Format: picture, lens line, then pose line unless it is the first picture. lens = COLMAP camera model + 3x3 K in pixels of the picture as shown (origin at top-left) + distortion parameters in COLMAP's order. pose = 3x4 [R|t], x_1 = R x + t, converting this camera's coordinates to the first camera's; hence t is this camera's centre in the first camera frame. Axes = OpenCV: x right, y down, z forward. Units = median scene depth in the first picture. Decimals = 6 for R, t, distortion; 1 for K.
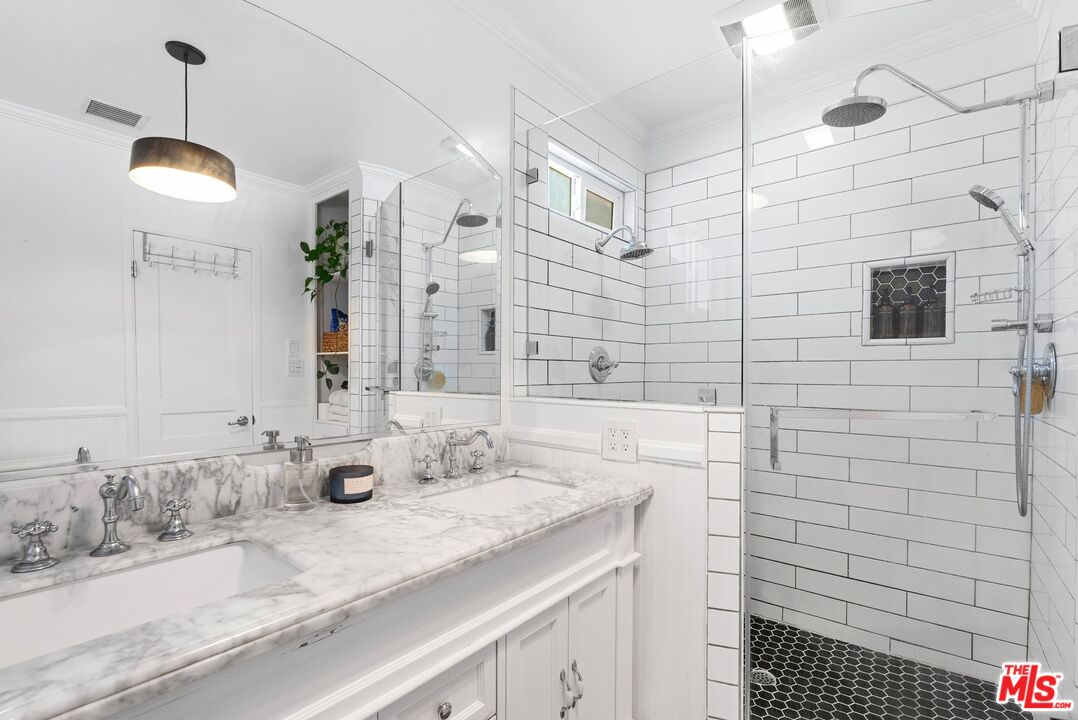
lens RADIAL K [[481.6, 0, 539.0], [0, 481.6, 360.0], [0, 0, 1]] dist [0.000897, 0.000389]
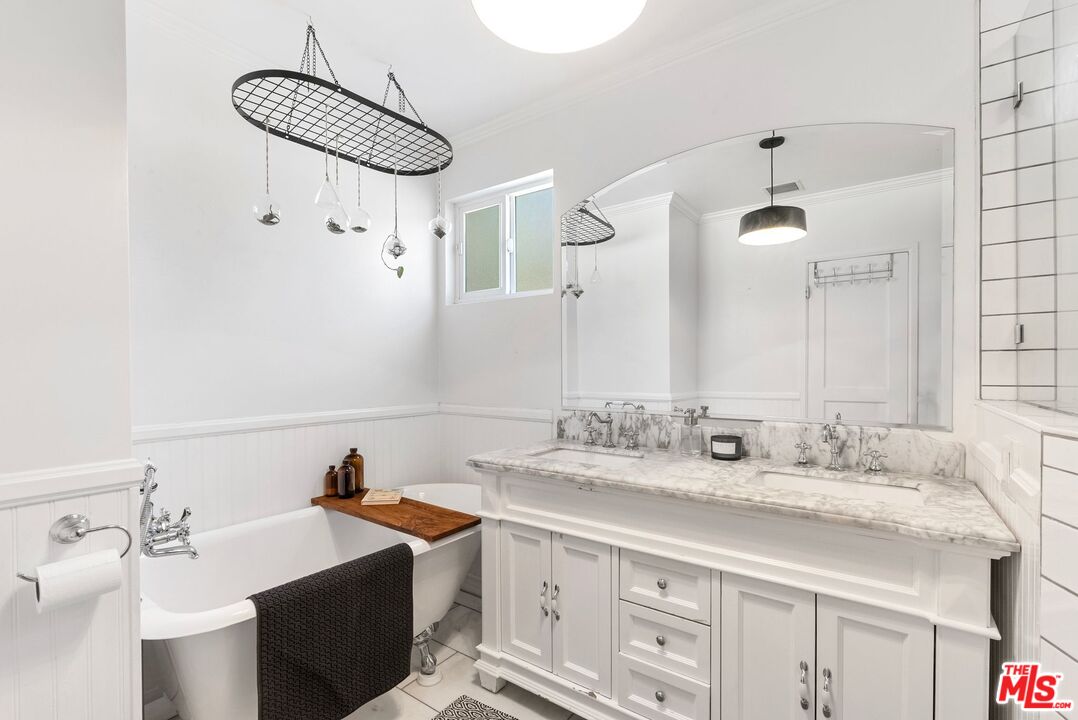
lens RADIAL K [[481.6, 0, 539.0], [0, 481.6, 360.0], [0, 0, 1]] dist [0.000897, 0.000389]
pose [[0.056674, -0.023987, -0.998105, 1.120526], [0.030152, 0.999296, -0.022304, 0.018186], [0.997937, -0.028831, 0.057357, 0.431612]]
